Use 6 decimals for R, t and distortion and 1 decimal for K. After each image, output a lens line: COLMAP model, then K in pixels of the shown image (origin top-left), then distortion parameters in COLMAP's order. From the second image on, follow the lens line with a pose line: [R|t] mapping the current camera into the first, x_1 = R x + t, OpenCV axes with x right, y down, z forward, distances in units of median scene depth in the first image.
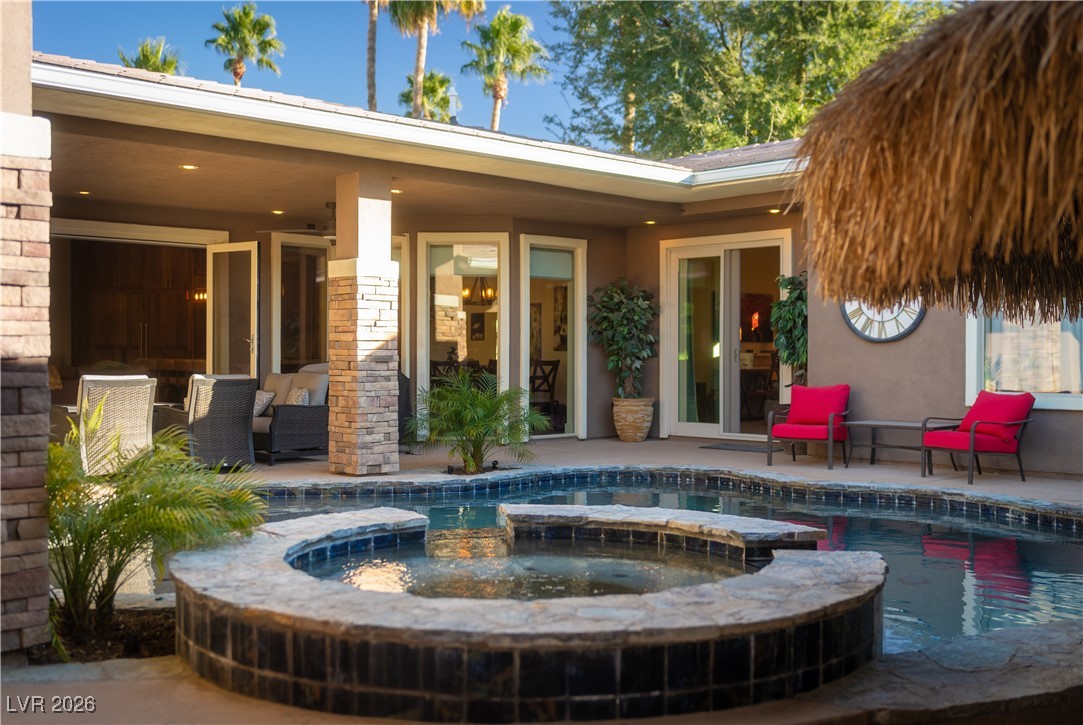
lens RADIAL K [[1193.8, 0, 541.5], [0, 1193.8, 362.5], [0, 0, 1]] dist [0.004555, -0.008615]
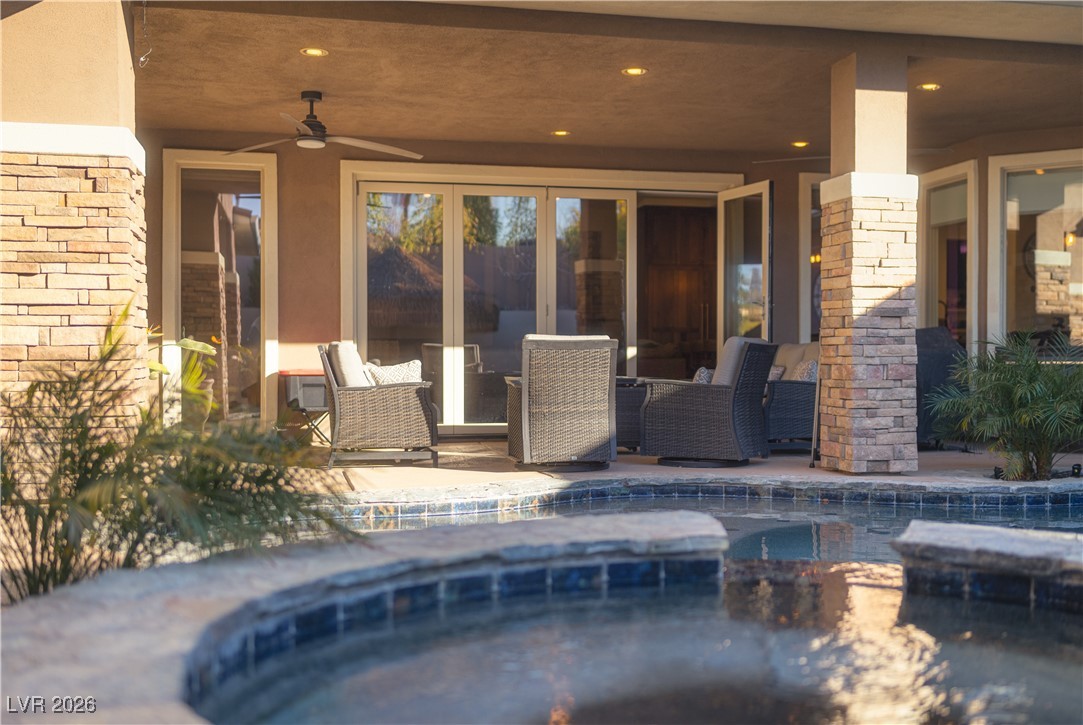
lens RADIAL K [[1193.8, 0, 541.5], [0, 1193.8, 362.5], [0, 0, 1]] dist [0.004555, -0.008615]
pose [[0.852440, -0.001583, -0.522823, 0.061035], [-0.001769, 0.999981, -0.005912, 0.031336], [0.522822, 0.005964, 0.852421, 0.280544]]
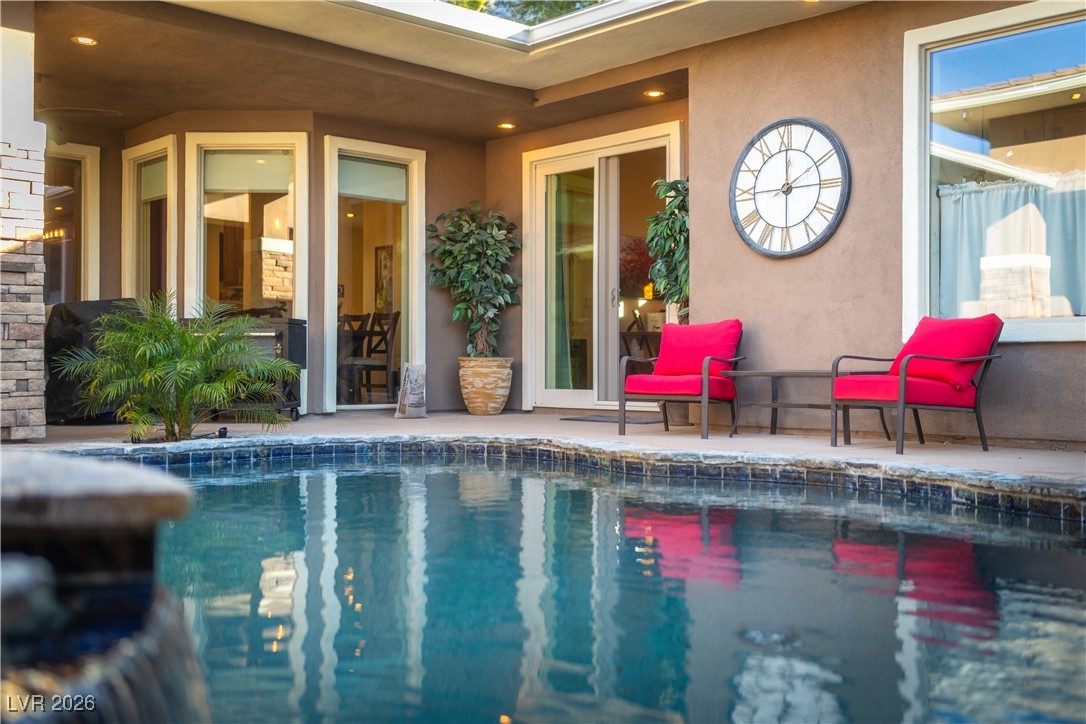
lens RADIAL K [[1129.1, 0, 554.9], [0, 1129.1, 377.9], [0, 0, 1]] dist [-0.003658, -0.009205]
pose [[0.999979, 0.000414, -0.006398, 0.169066], [-0.000421, 0.999999, -0.000984, 0.058370], [0.006398, 0.000987, 0.999979, 0.375203]]
